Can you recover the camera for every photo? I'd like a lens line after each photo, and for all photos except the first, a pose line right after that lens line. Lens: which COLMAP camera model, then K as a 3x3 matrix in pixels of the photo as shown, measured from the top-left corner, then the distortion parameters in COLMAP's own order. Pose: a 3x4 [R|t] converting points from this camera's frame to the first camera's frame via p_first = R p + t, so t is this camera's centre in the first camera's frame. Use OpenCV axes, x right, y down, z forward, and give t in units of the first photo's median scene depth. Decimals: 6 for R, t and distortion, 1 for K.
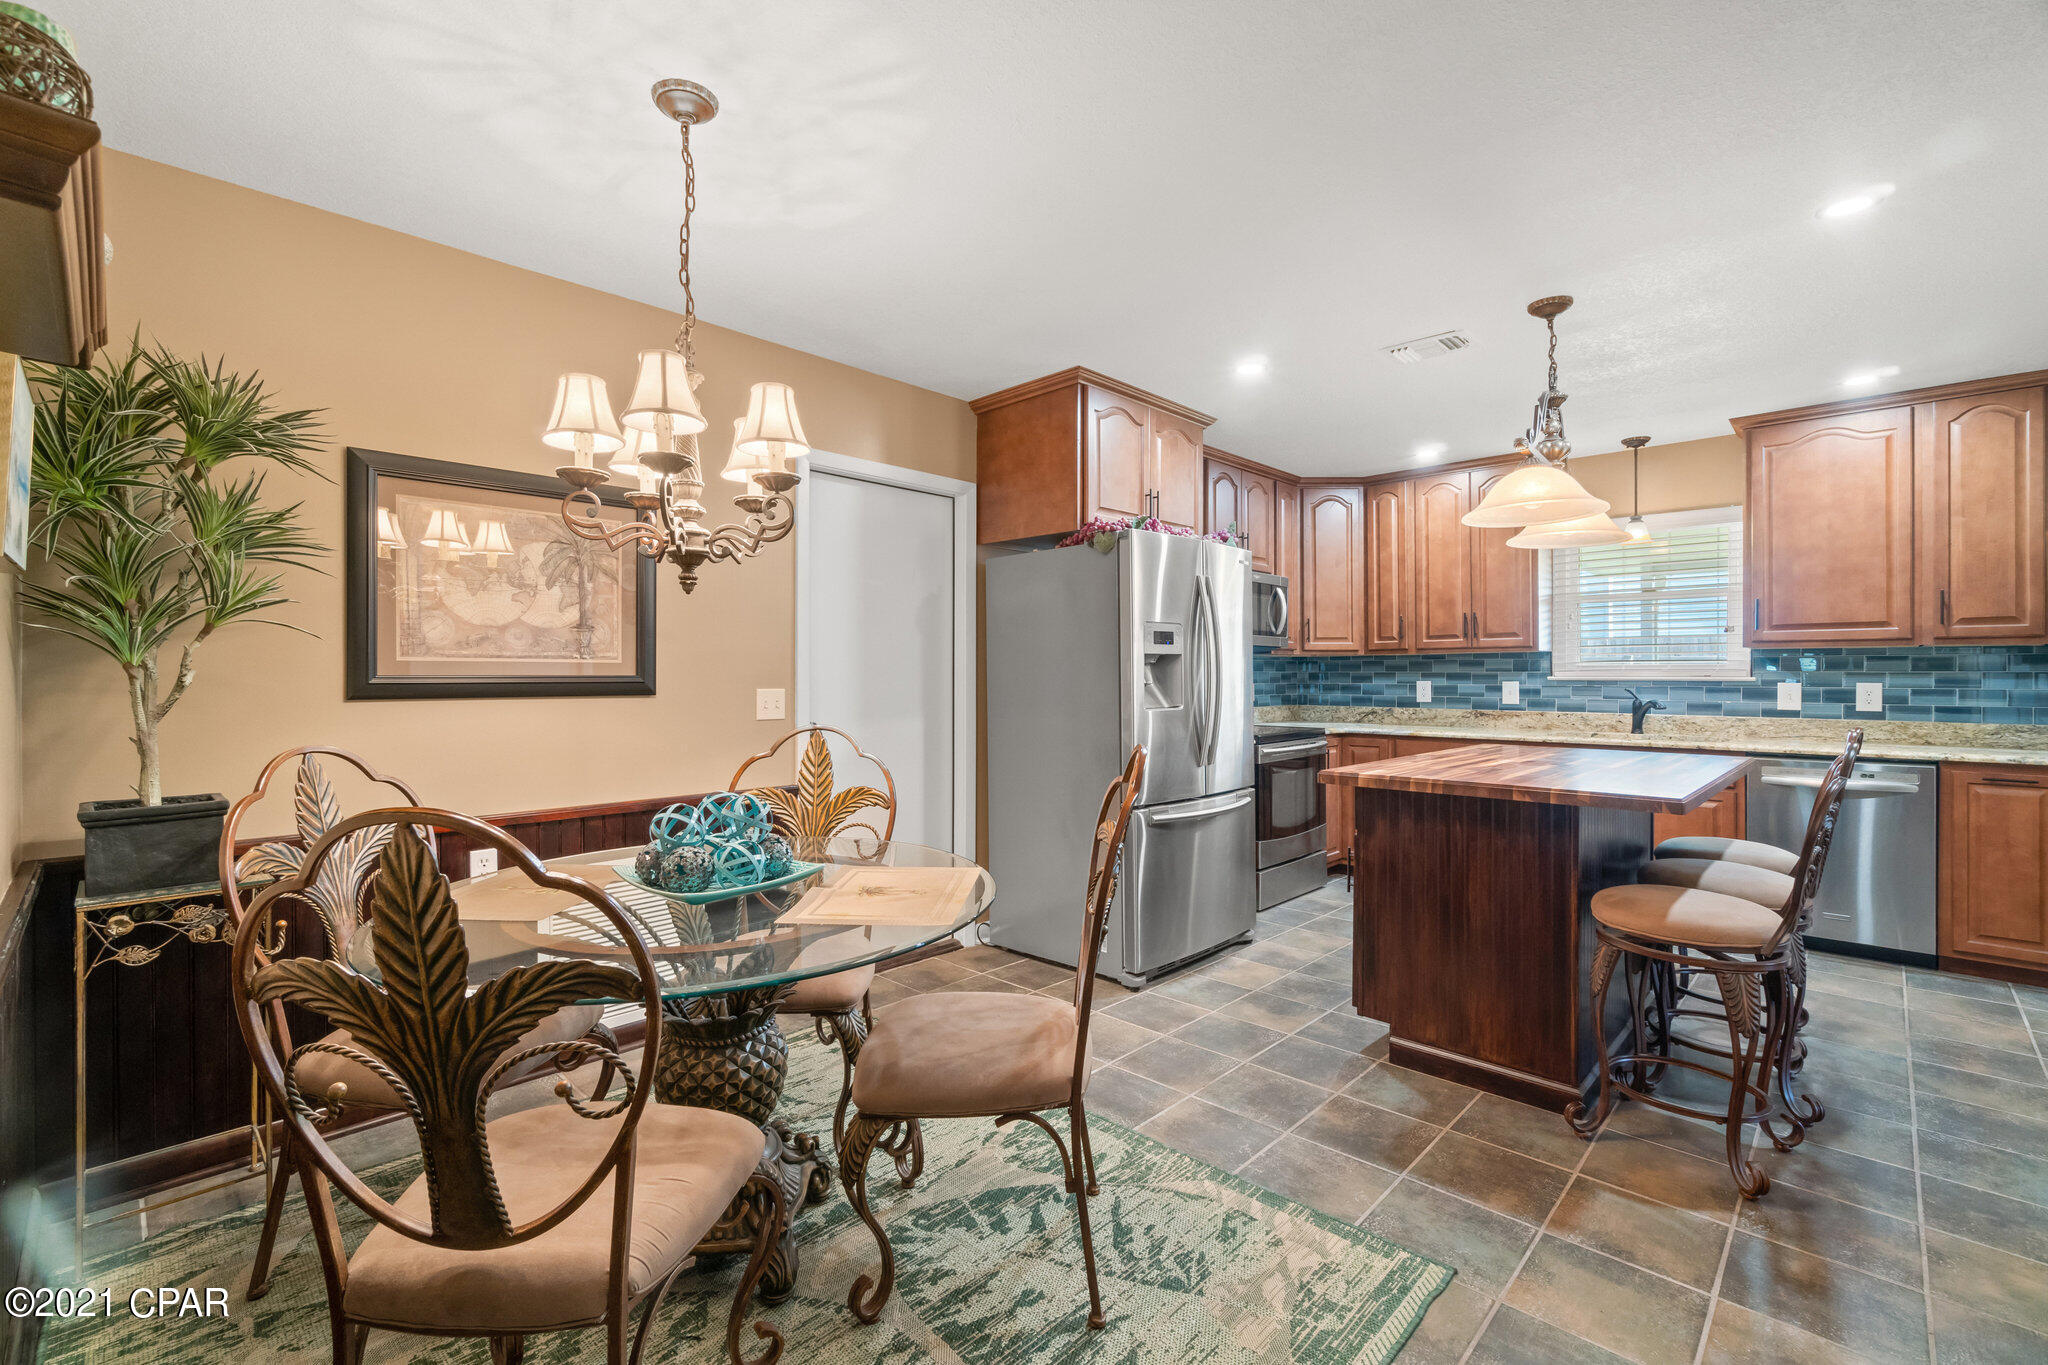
lens RADIAL K [[884.7, 0, 1028.4], [0, 884.7, 682.4], [0, 0, 1]] dist [-0.003254, 0.002741]
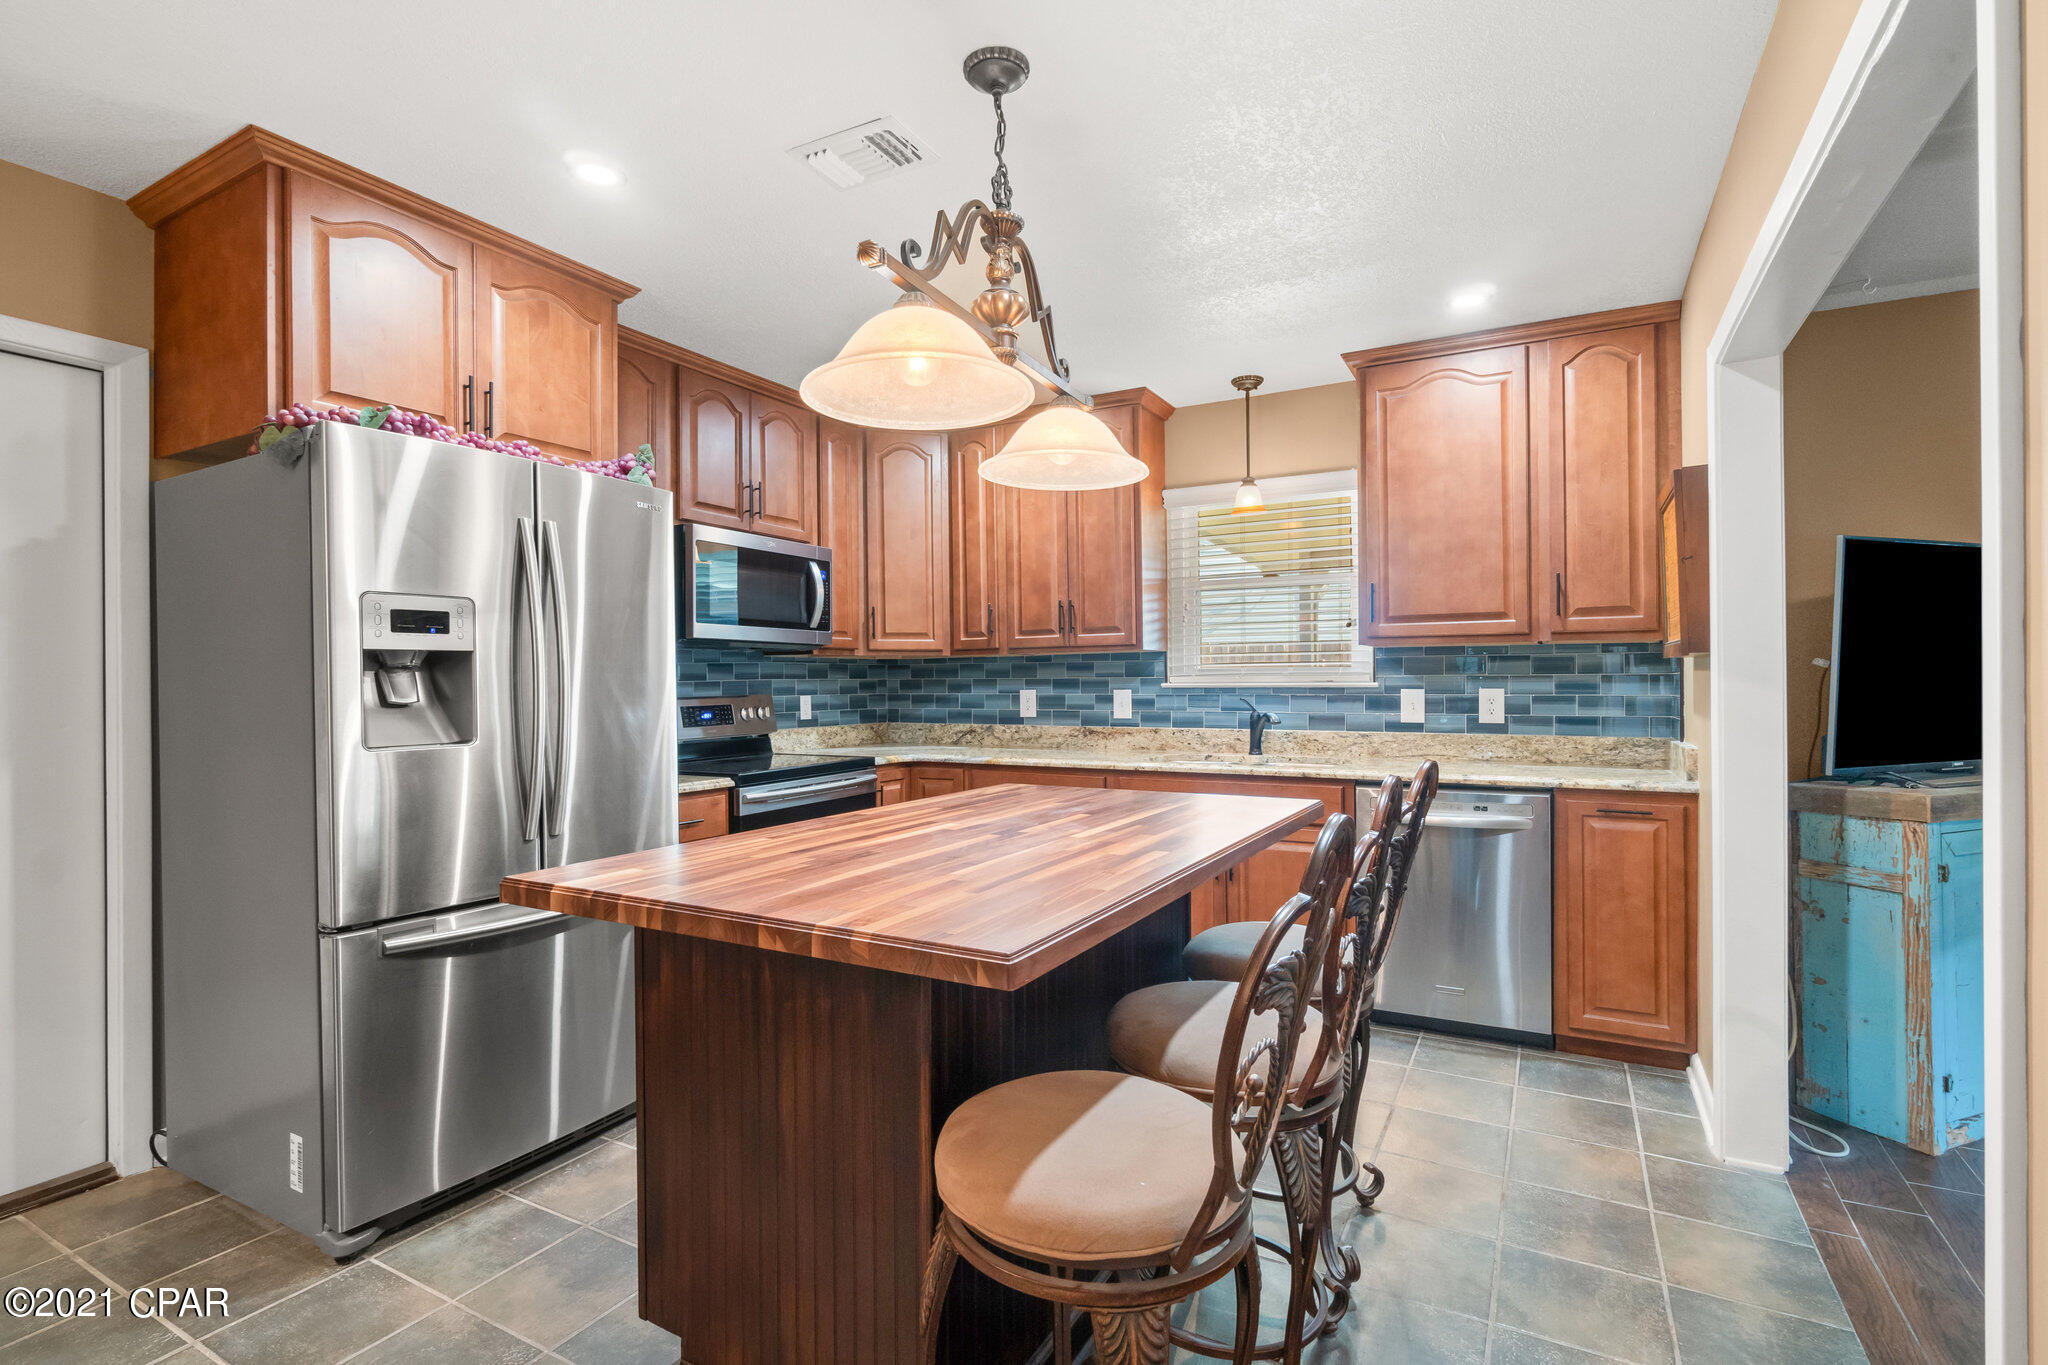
lens RADIAL K [[956.1, 0, 1023.3], [0, 956.1, 690.9], [0, 0, 1]] dist [-0.003656, -0.000393]
pose [[0.966930, -0.009491, 0.254865, 0.302272], [0.009359, 0.999955, 0.001732, -0.002843], [-0.254870, 0.000711, 0.966975, 0.252286]]
